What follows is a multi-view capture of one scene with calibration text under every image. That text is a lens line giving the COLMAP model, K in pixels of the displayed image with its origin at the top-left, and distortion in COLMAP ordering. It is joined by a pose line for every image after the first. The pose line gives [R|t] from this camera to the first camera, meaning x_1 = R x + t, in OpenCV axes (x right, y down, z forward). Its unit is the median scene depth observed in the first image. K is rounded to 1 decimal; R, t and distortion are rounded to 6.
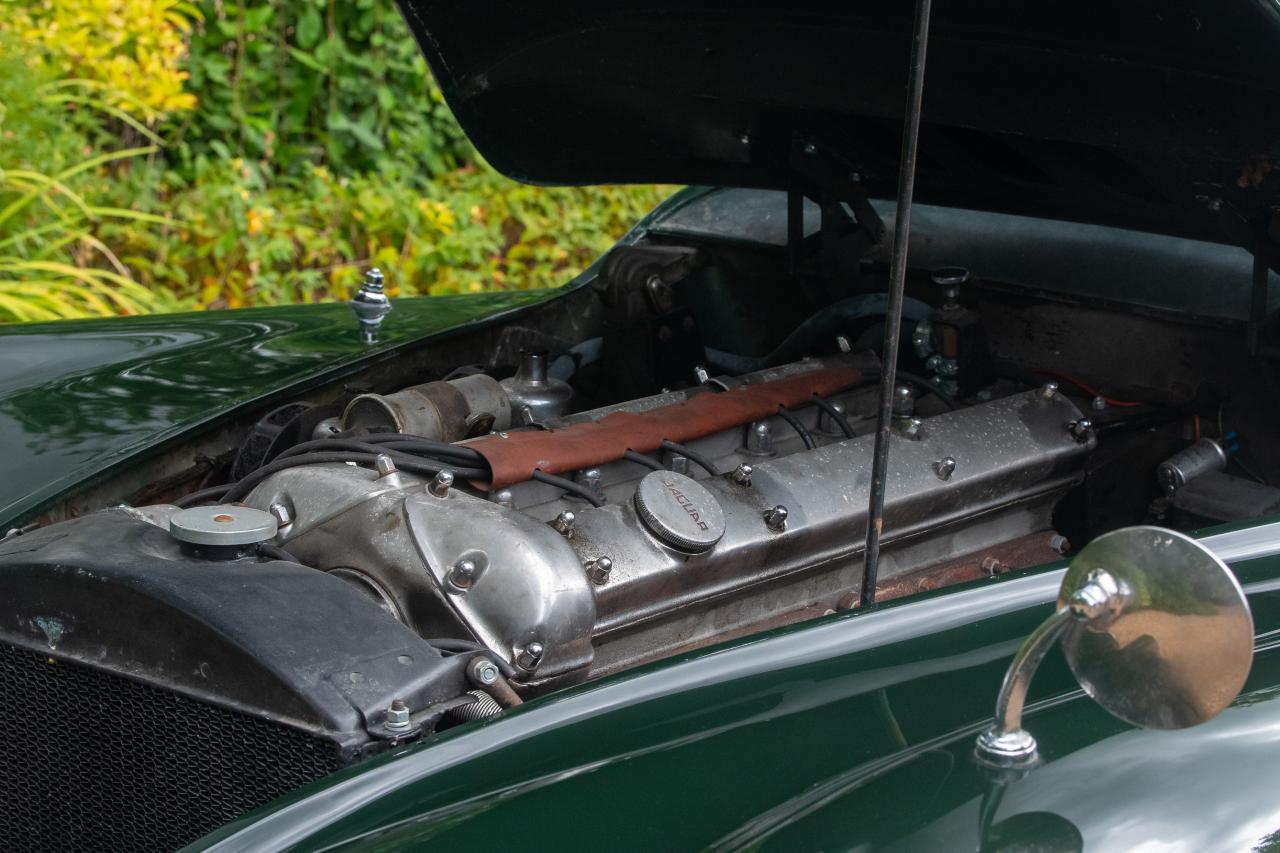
lens RADIAL K [[3038.5, 0, 618.9], [0, 3038.5, 426.1], [0, 0, 1]] dist [-0.224256, 3.295678]
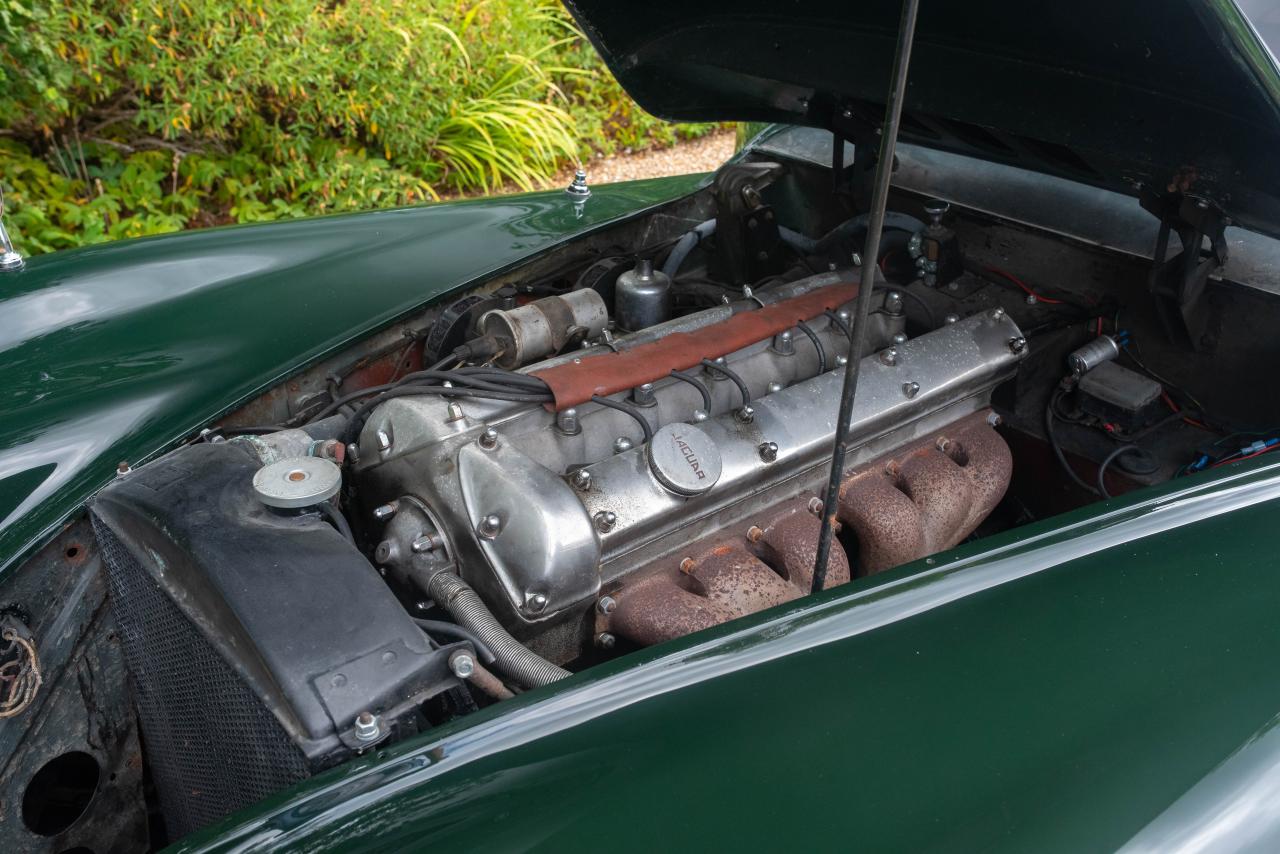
lens RADIAL K [[1241.8, 0, 618.9], [0, 1241.8, 448.7], [0, 0, 1]] dist [-0.095825, 0.141847]
pose [[0.987879, 0.062529, -0.142074, 0.055882], [-0.027756, 0.971682, 0.234657, -0.081270], [0.152724, -0.227869, 0.961640, 0.425598]]
